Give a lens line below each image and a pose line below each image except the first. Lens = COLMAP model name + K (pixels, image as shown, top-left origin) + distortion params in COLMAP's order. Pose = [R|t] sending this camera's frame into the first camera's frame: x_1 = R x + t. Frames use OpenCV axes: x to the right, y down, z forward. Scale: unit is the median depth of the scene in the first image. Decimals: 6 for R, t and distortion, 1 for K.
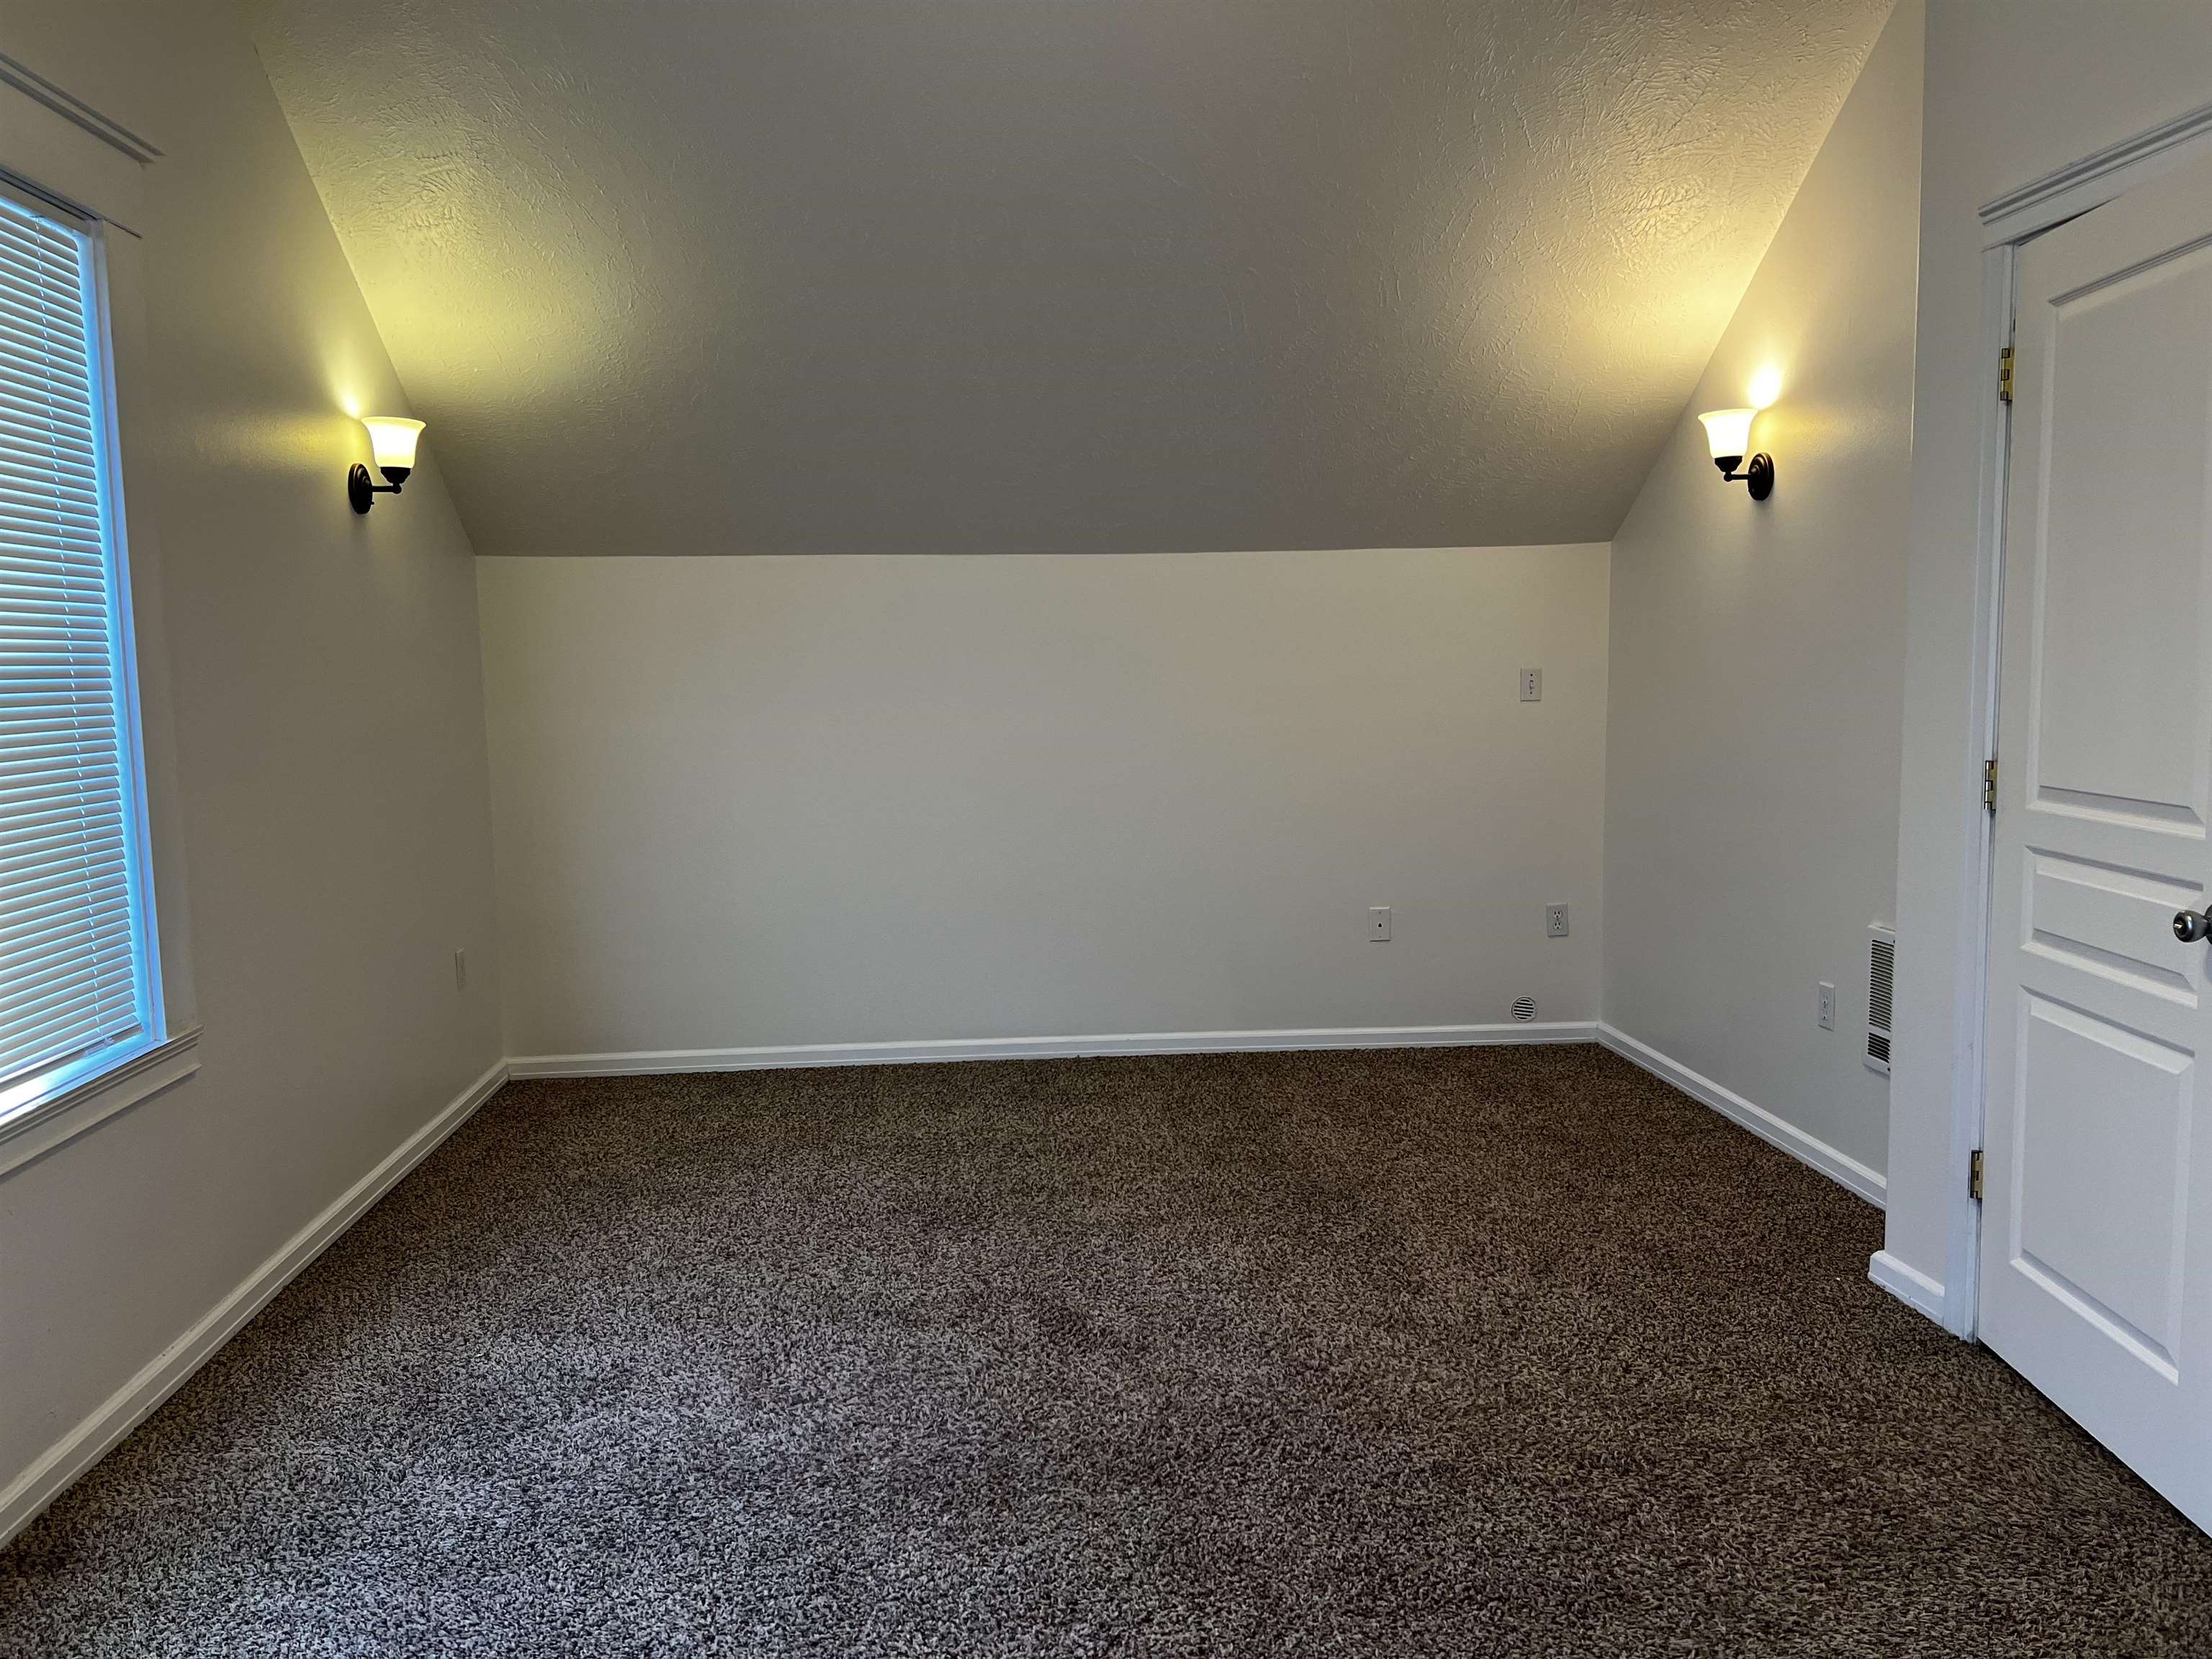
lens RADIAL K [[1662.1, 0, 1103.4], [0, 1662.1, 829.6], [0, 0, 1]] dist [0.008279, -0.005908]
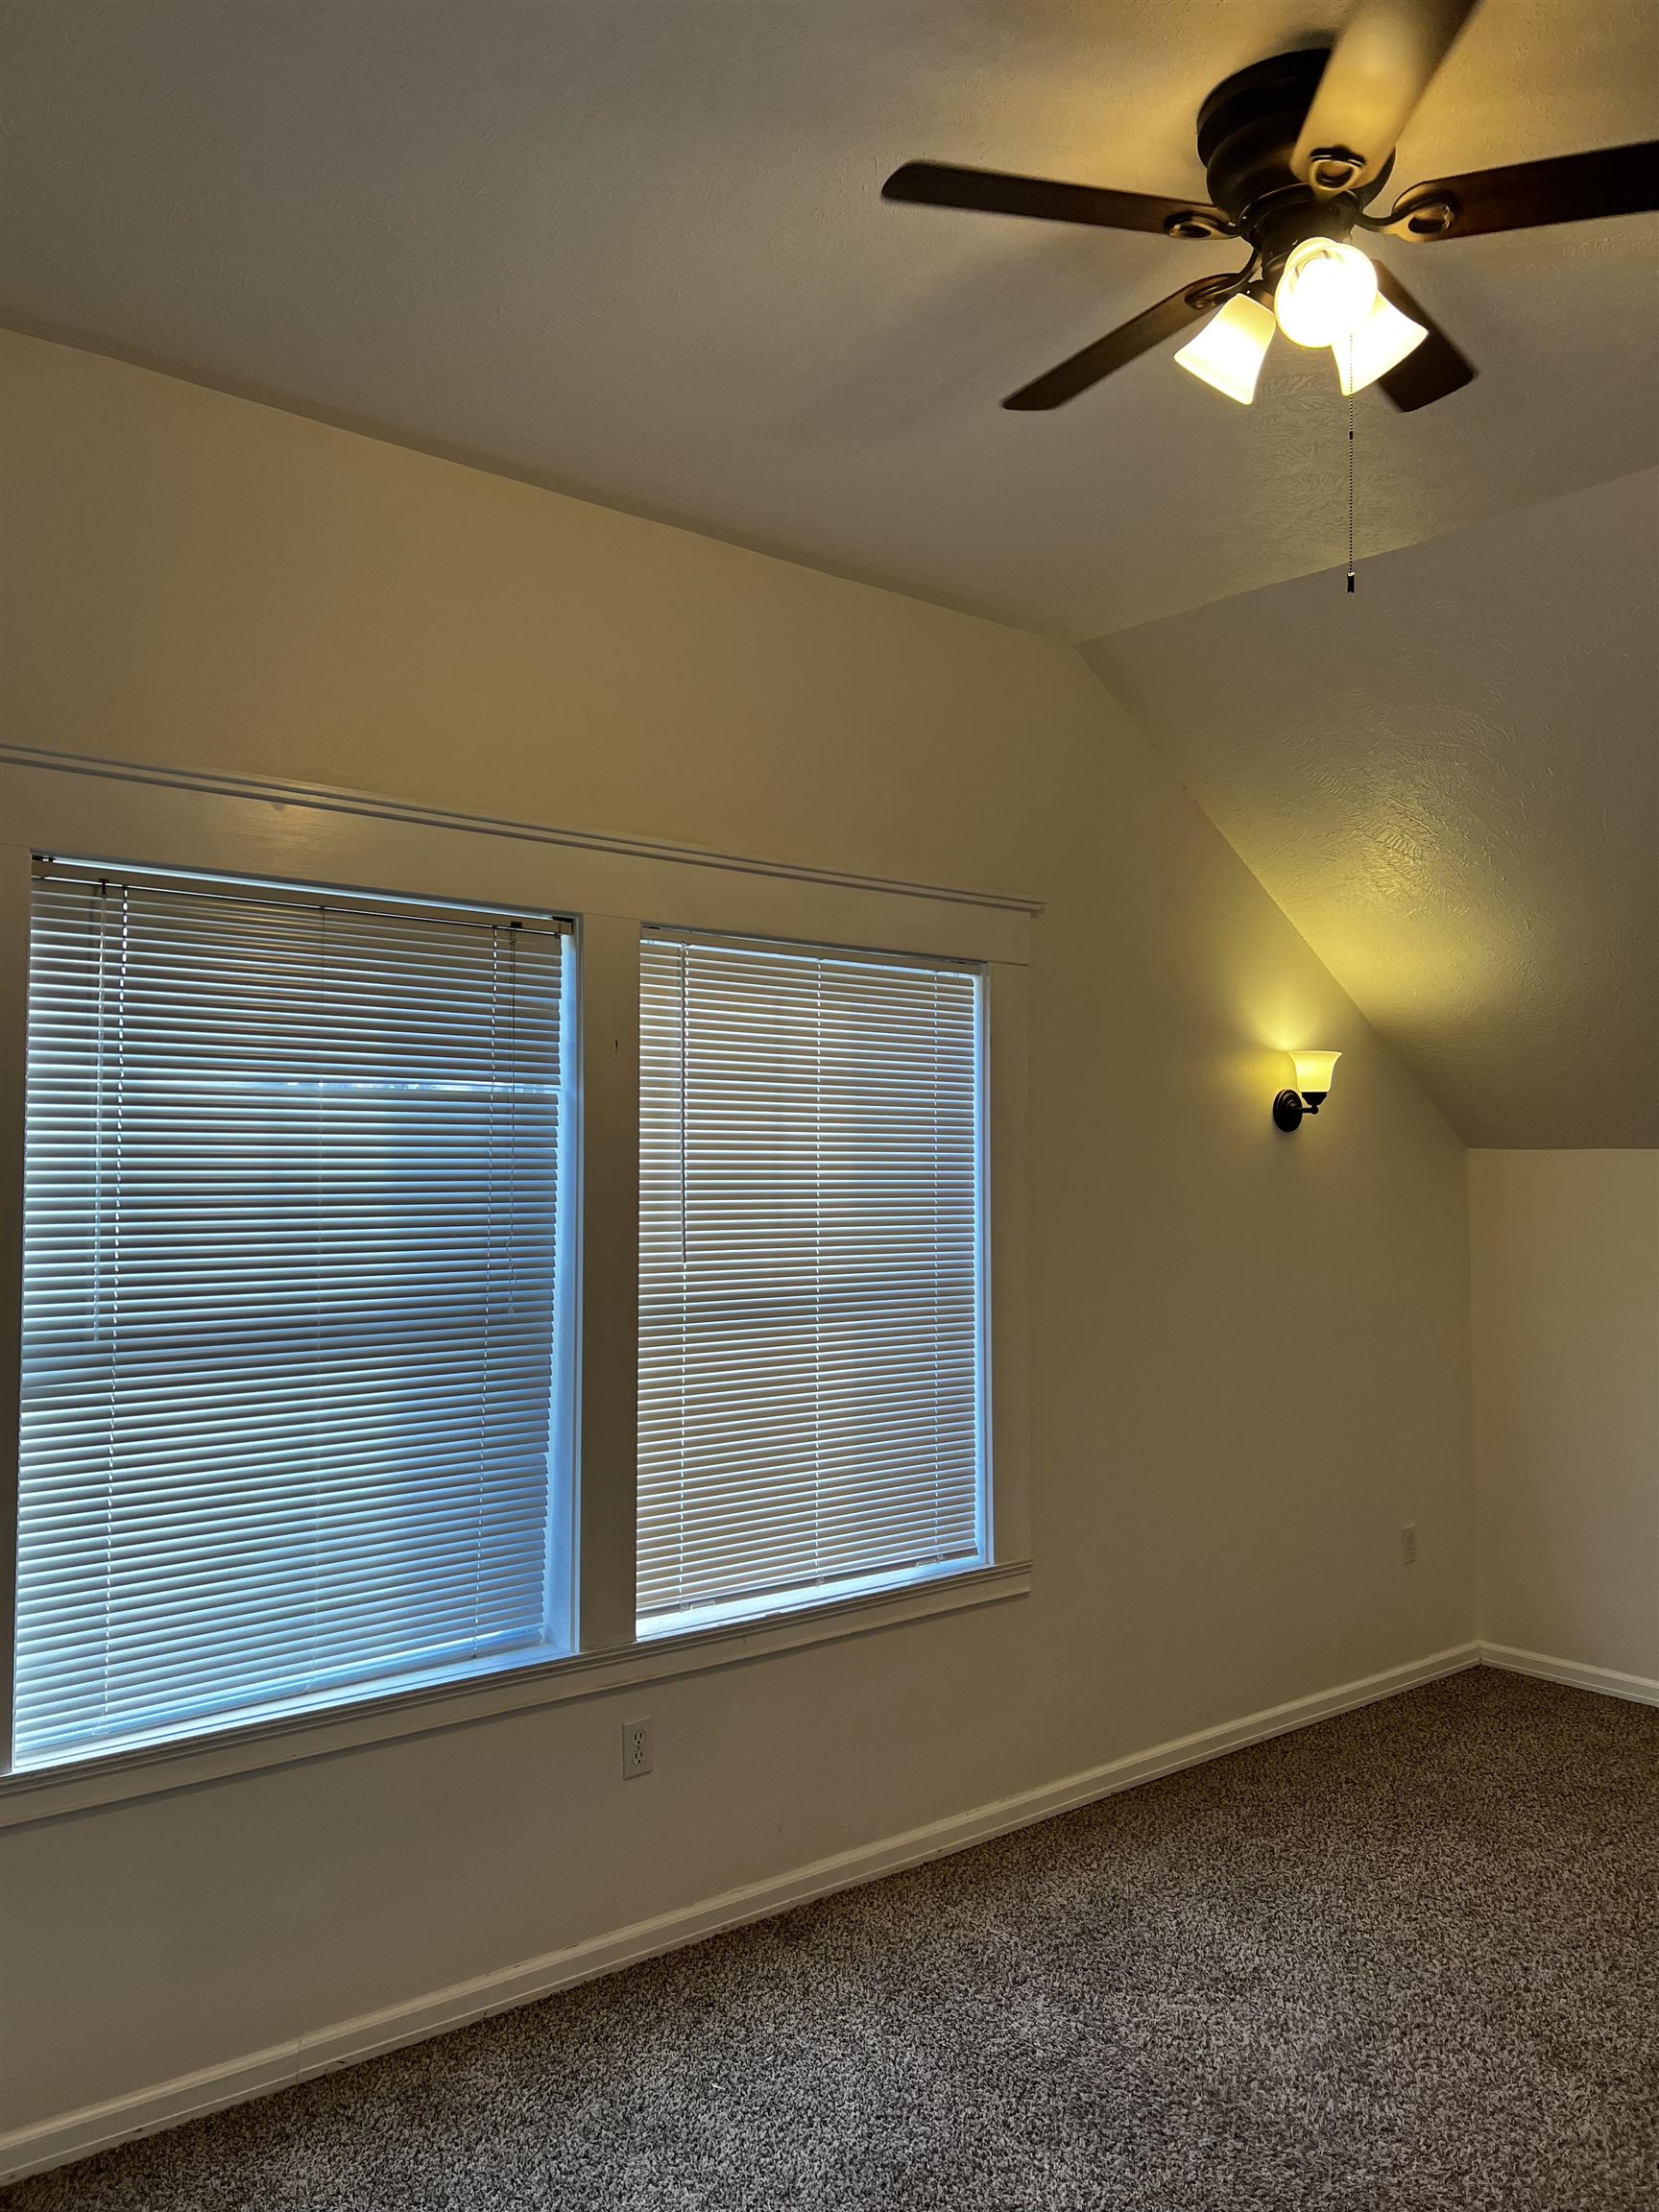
lens RADIAL K [[1662.1, 0, 828.5], [0, 1662.1, 1104.1], [0, 0, 1]] dist [0.008279, -0.005908]
pose [[0.589269, -0.006273, -0.807913, 0.331967], [-0.105243, 0.990854, -0.084454, -0.085785], [0.801053, 0.134793, 0.583219, 0.075278]]
